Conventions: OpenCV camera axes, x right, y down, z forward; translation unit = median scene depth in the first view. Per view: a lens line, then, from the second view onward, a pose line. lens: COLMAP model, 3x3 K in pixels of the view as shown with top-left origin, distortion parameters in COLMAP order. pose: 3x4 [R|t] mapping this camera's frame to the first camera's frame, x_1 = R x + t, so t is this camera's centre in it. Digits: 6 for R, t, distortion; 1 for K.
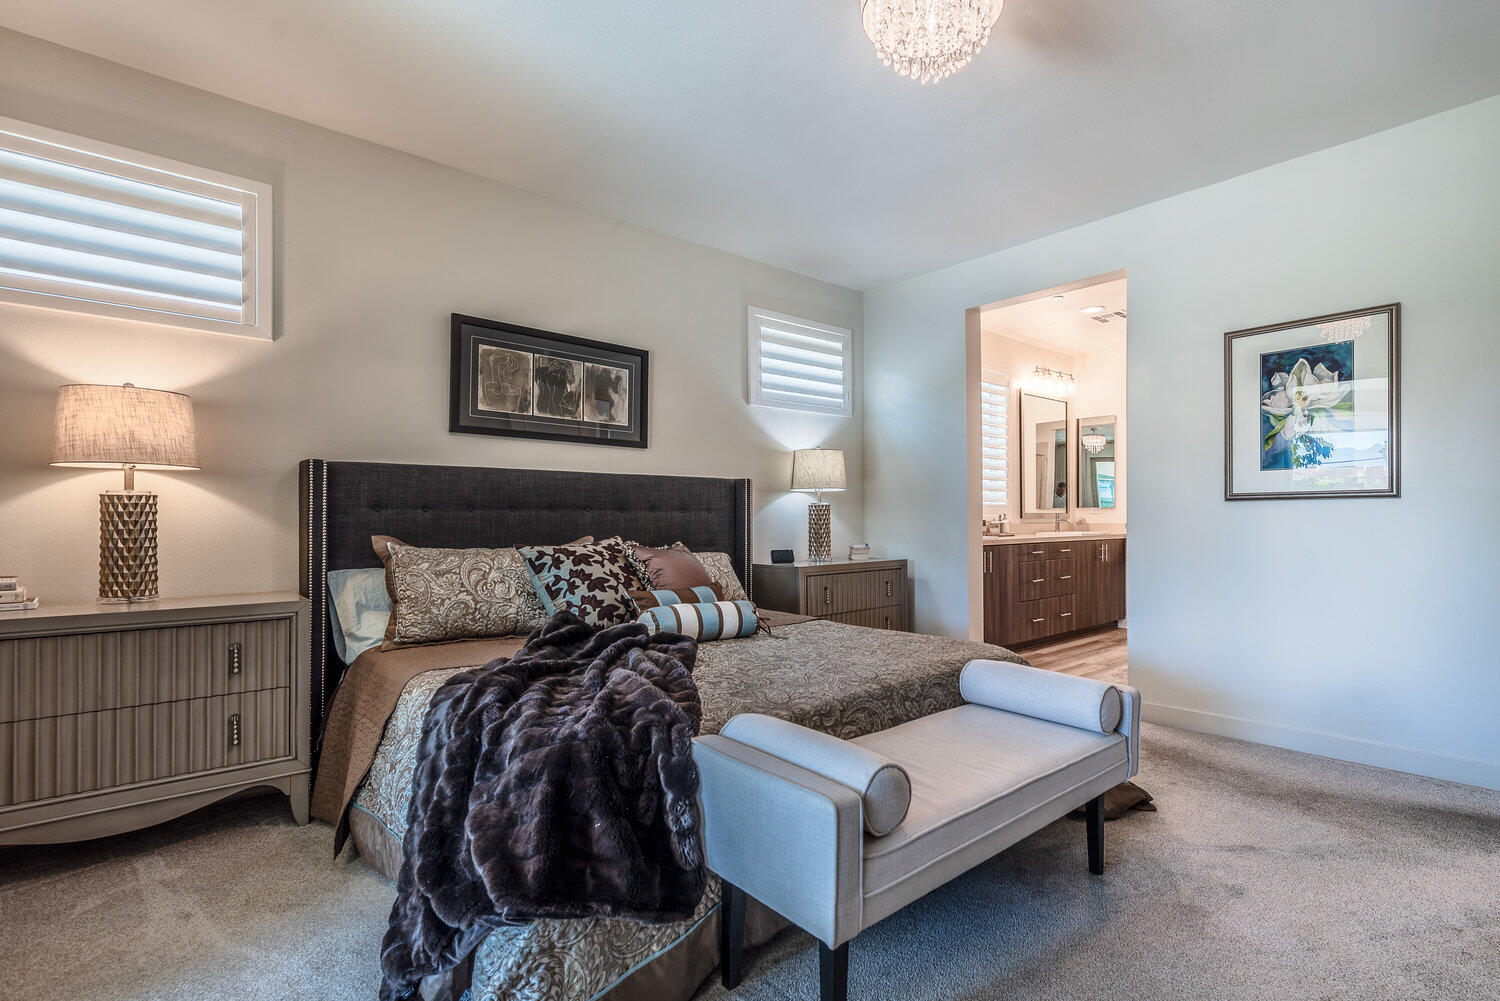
lens RADIAL K [[700.6, 0, 750.0], [0, 700.6, 500.5], [0, 0, 1]] dist [0.038671, -0.000089]
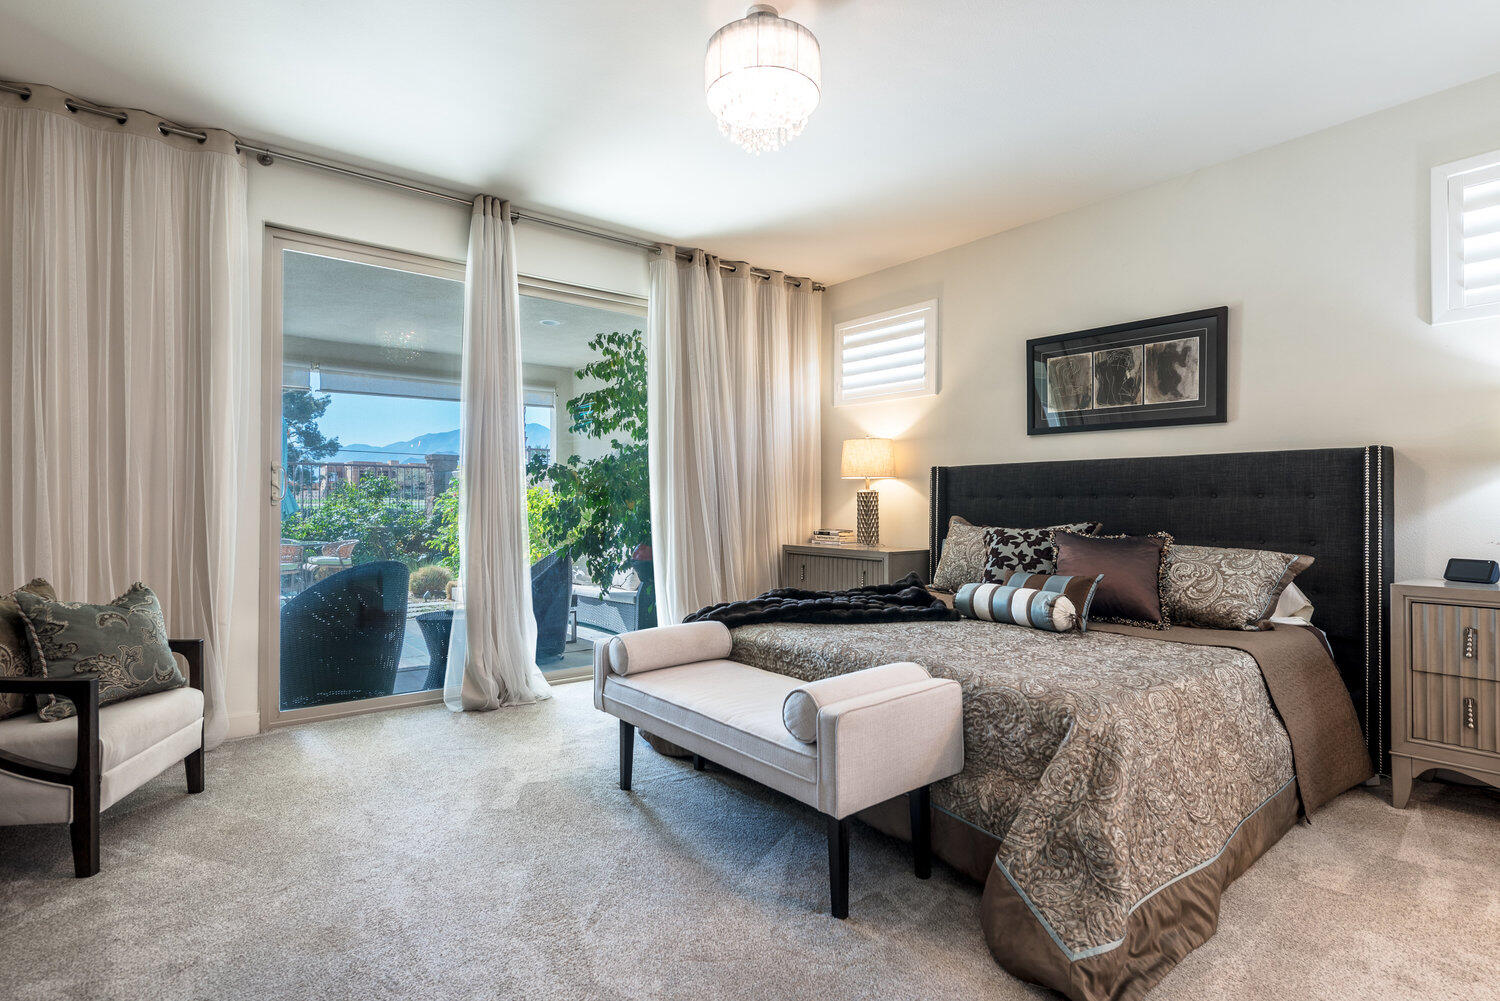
lens RADIAL K [[756.0, 0, 750.0], [0, 756.0, 500.5], [0, 0, 1]] dist [-0.001943, -0.000459]
pose [[-0.016694, -0.004572, -0.999850, 0.798110], [0.025706, 0.999657, -0.005000, 0.010024], [0.999530, -0.025786, -0.016570, 0.457013]]
